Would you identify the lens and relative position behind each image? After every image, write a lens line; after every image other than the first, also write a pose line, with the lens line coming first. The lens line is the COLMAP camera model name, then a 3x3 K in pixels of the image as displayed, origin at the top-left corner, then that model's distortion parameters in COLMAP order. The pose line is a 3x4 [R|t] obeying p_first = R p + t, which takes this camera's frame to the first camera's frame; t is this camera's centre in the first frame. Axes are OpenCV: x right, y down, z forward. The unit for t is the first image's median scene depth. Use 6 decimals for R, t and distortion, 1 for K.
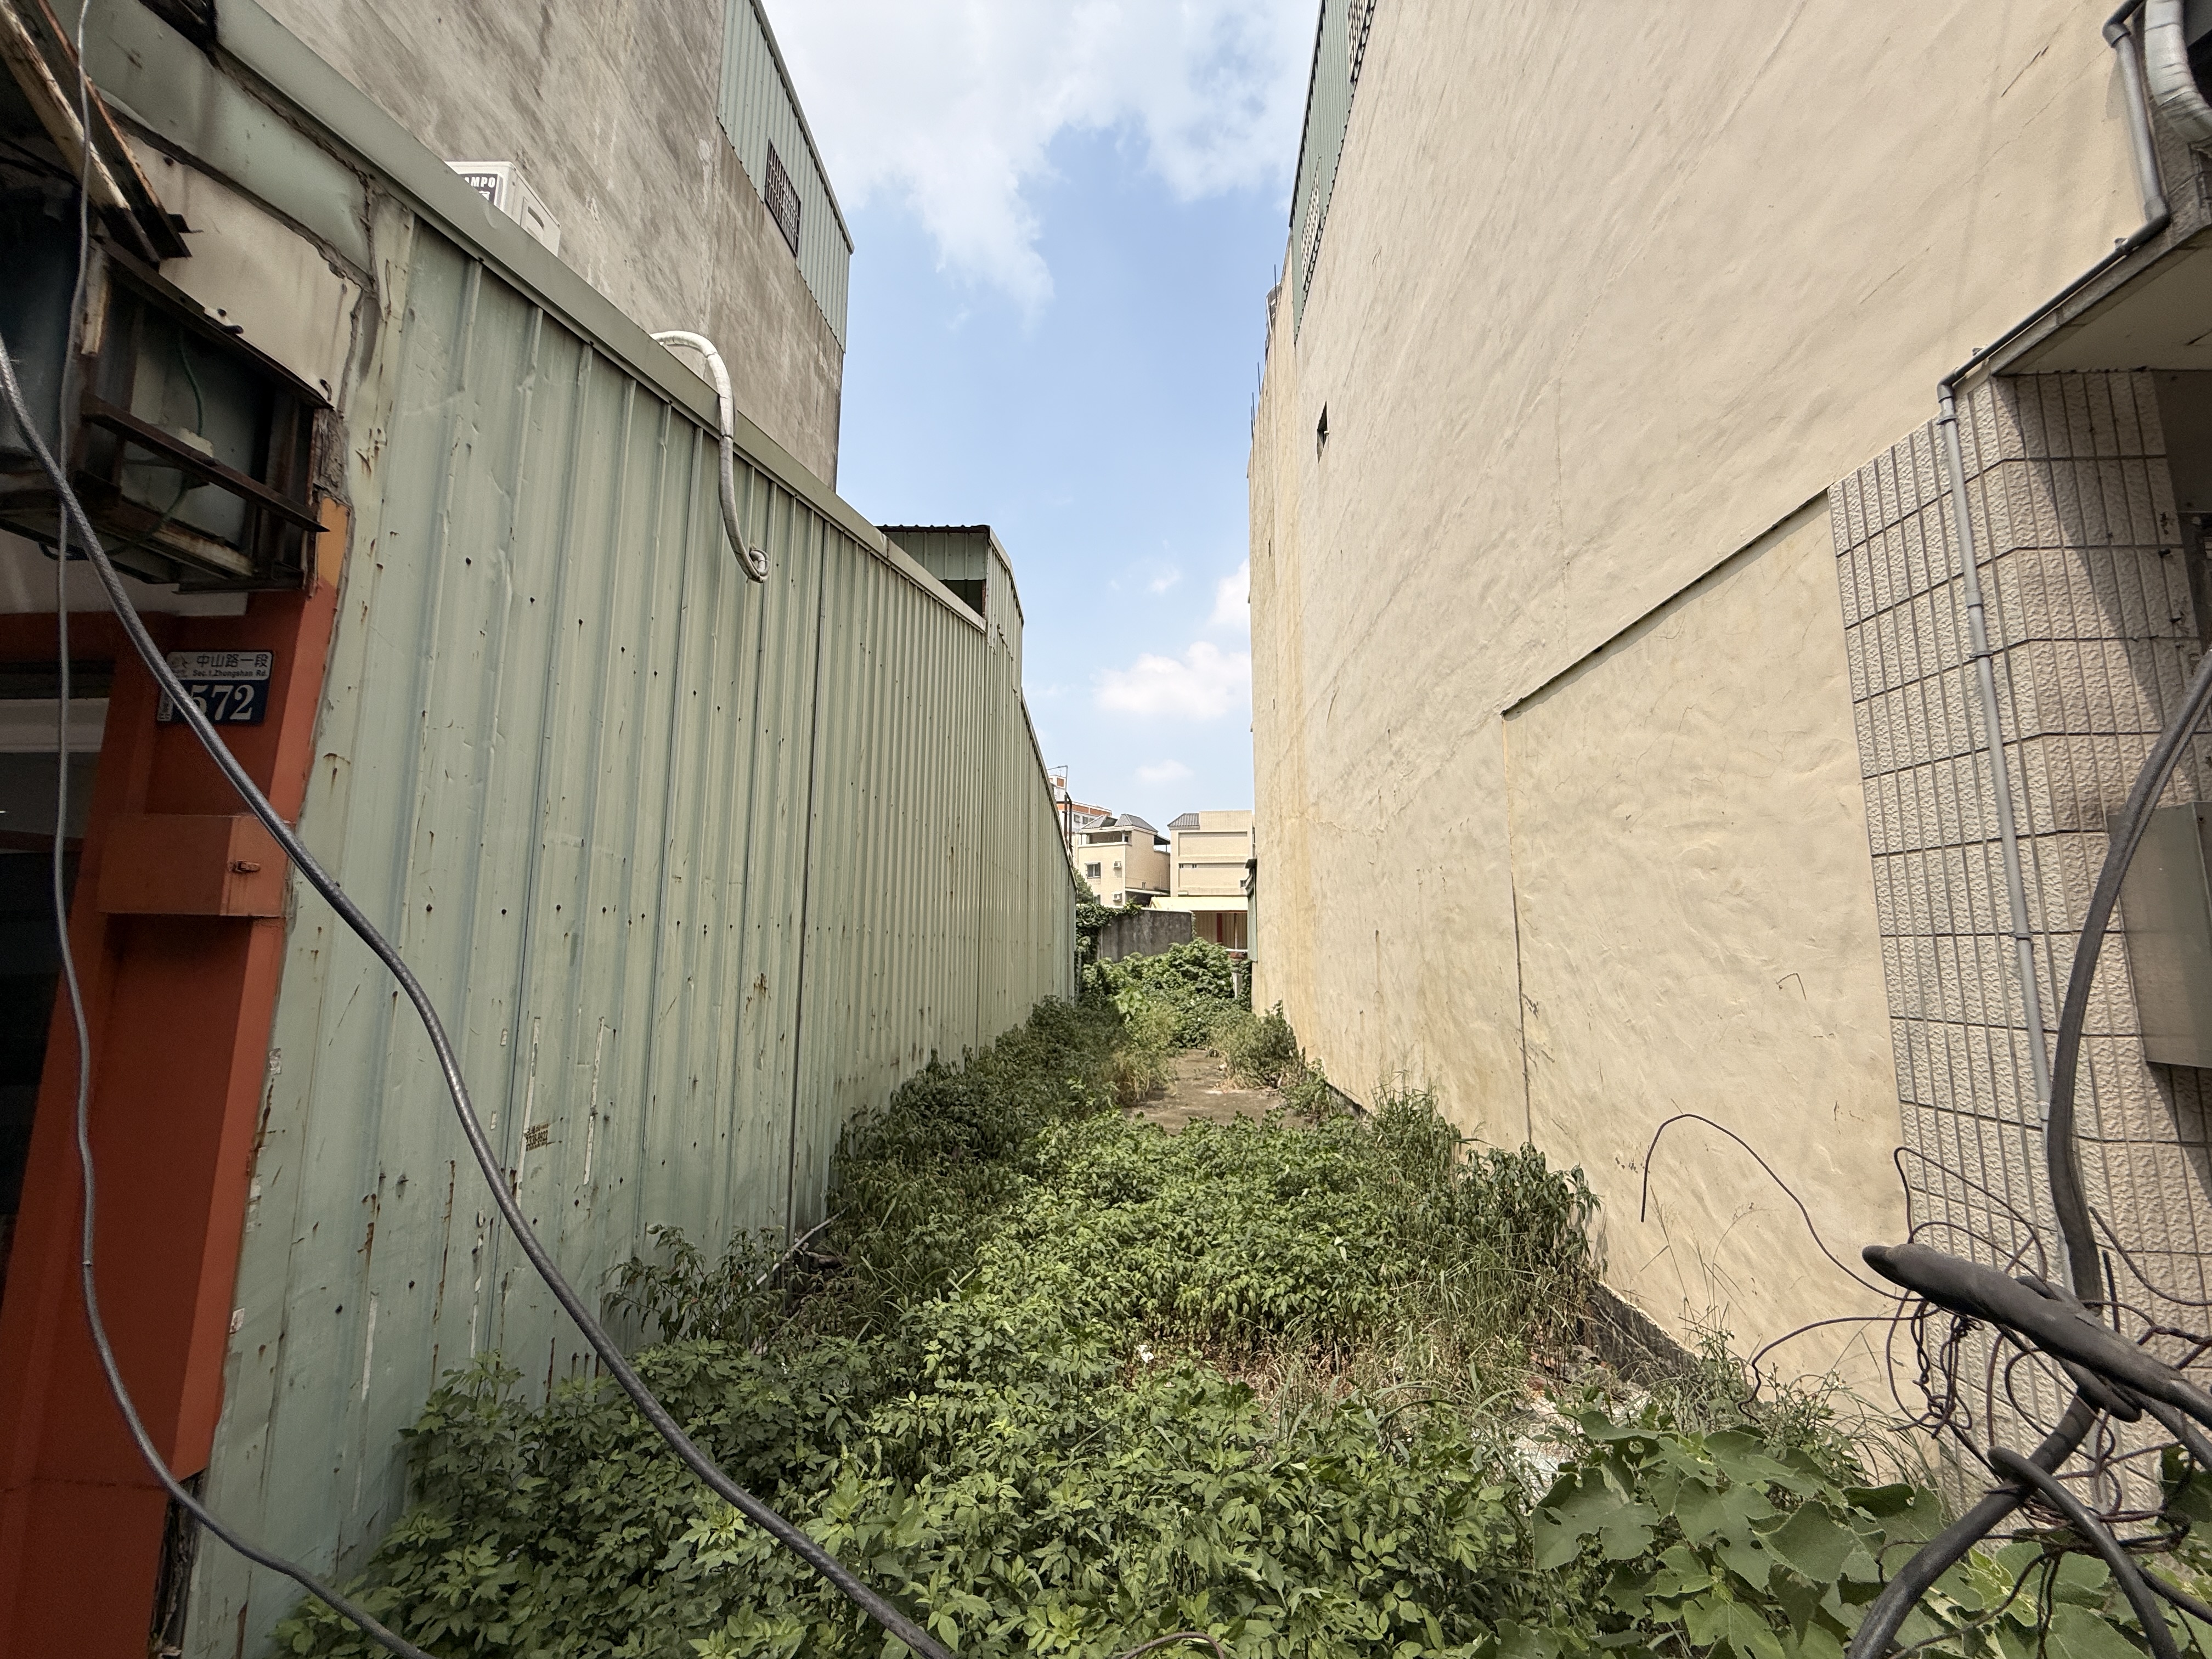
lens RADIAL K [[887.1, 0, 1106.0], [0, 887.1, 829.5], [0, 0, 1]] dist [0.000104, 0.000479]
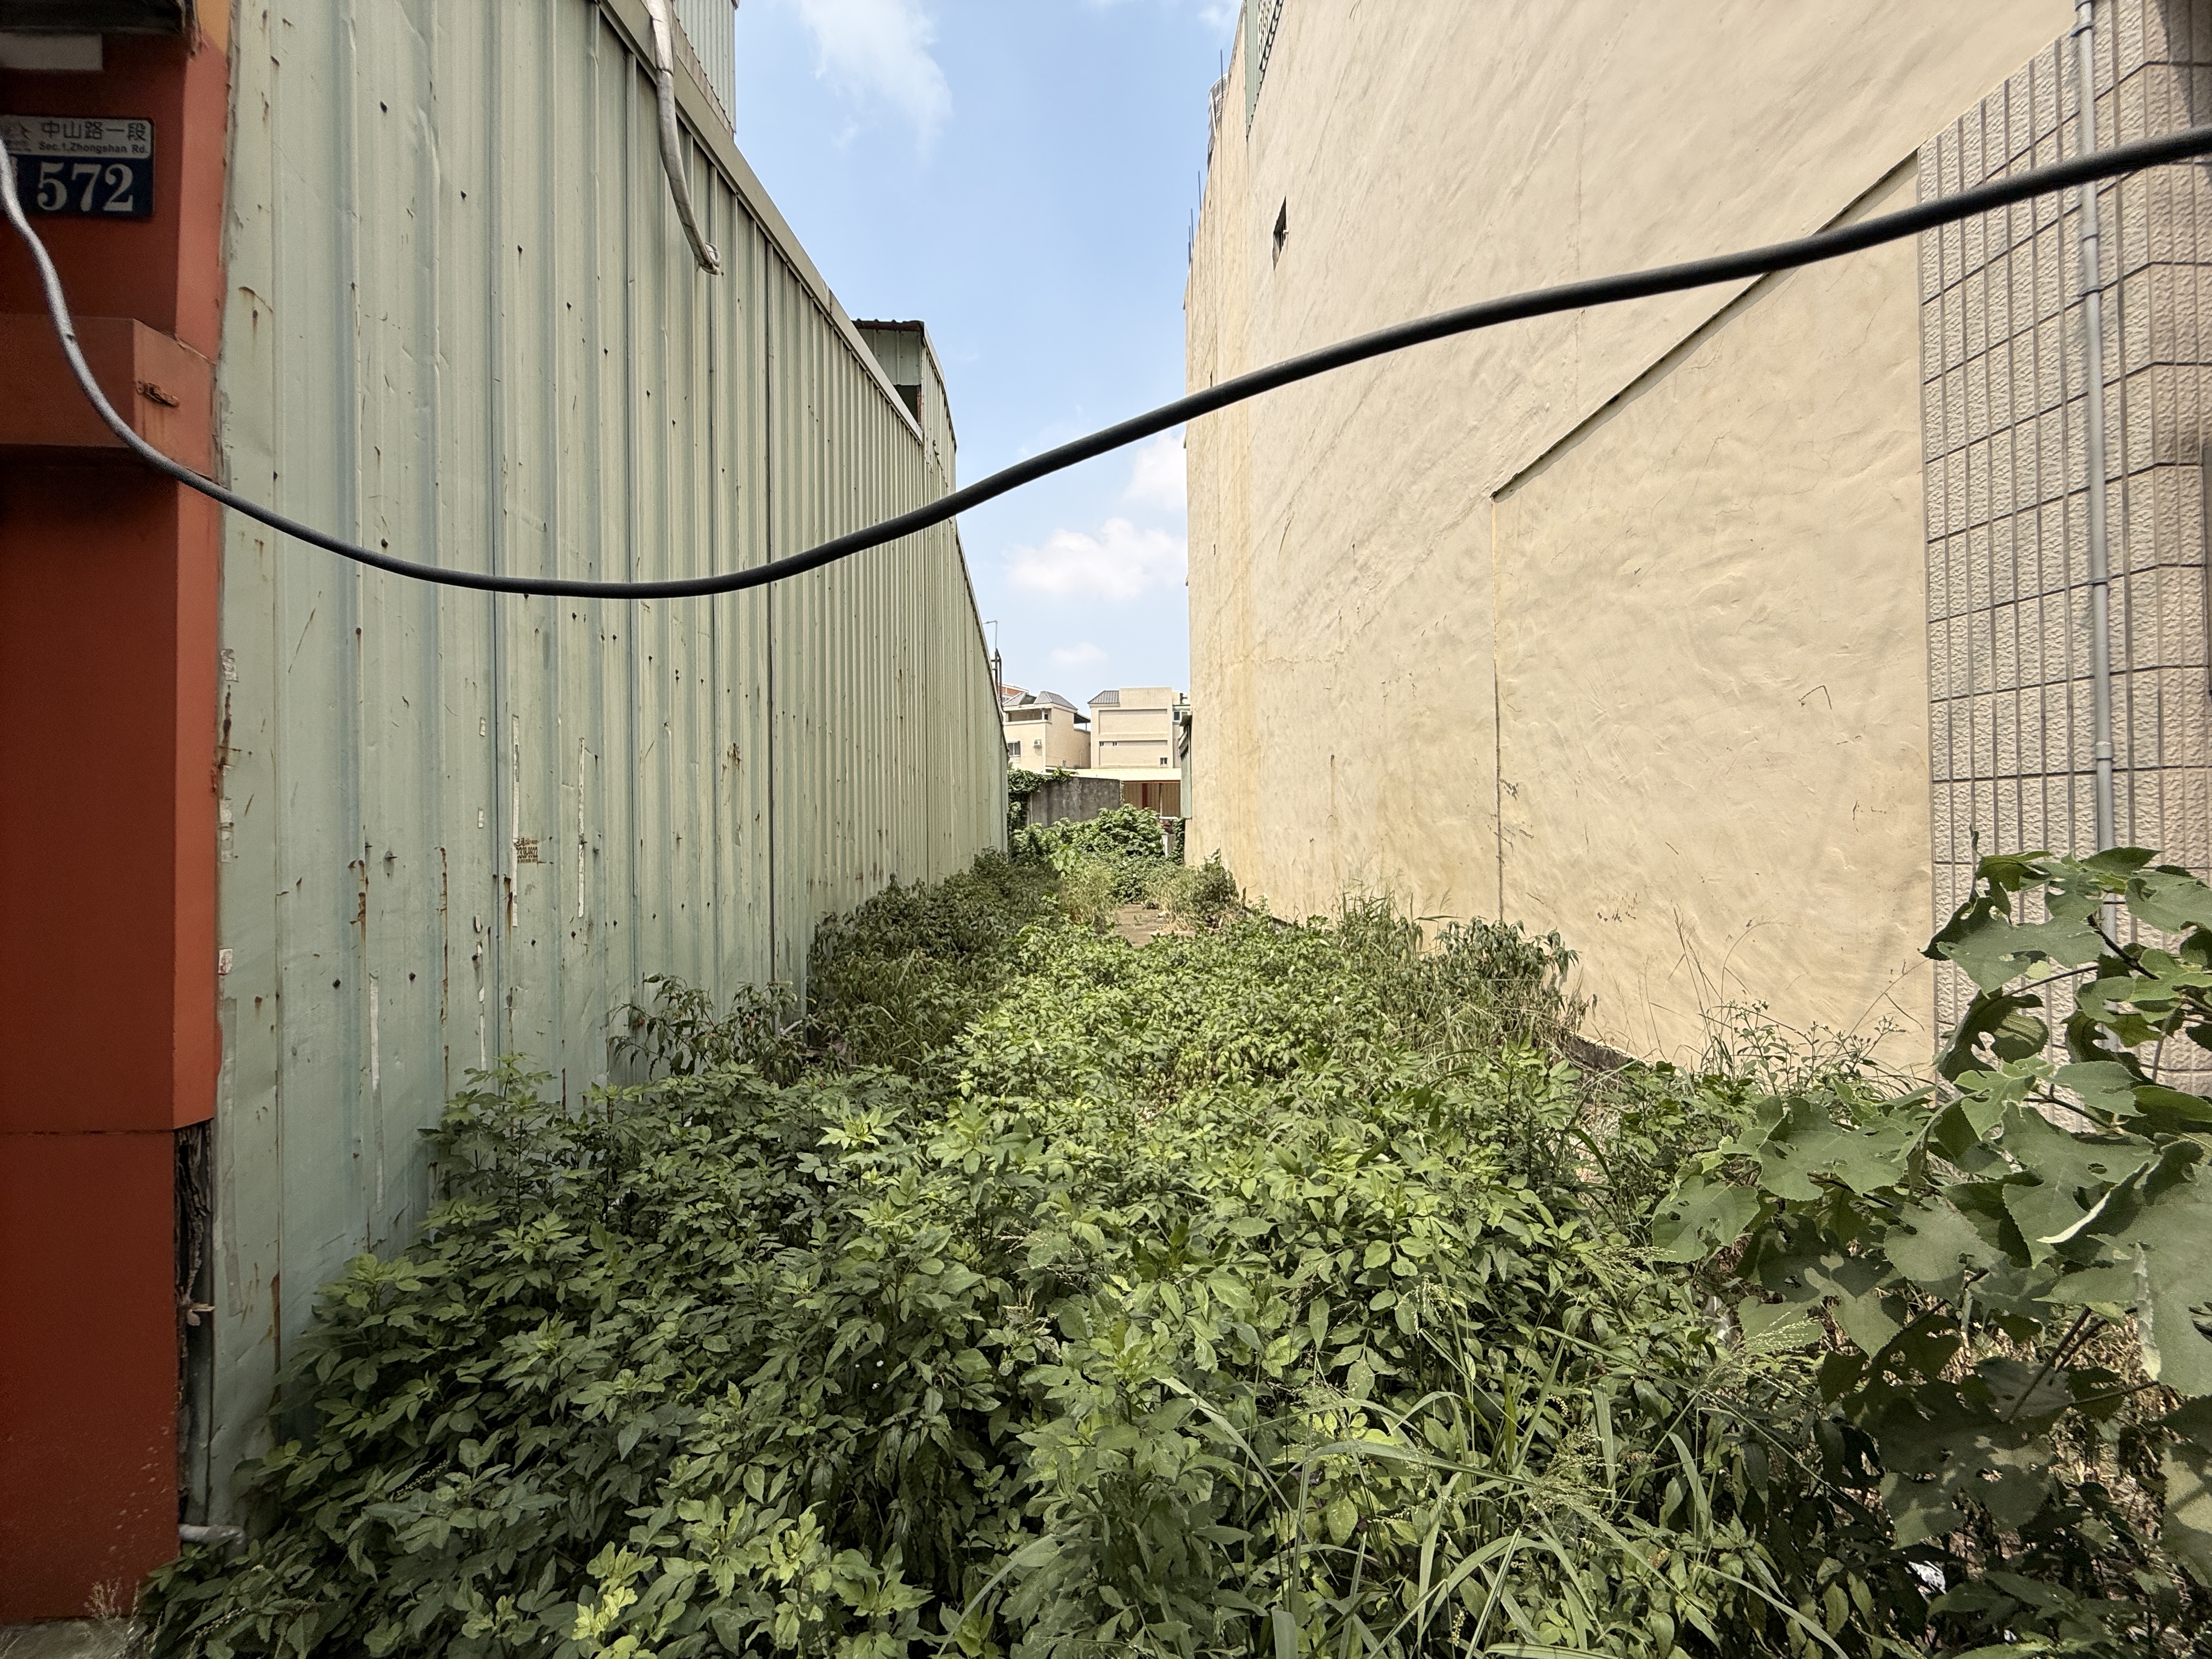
lens RADIAL K [[887.1, 0, 1106.0], [0, 887.1, 829.5], [0, 0, 1]] dist [0.000104, 0.000479]
pose [[0.995428, -0.016209, 0.094125, -0.107271], [0.003966, 0.991659, 0.128831, 0.156160], [-0.095428, -0.127869, 0.987189, 0.049511]]
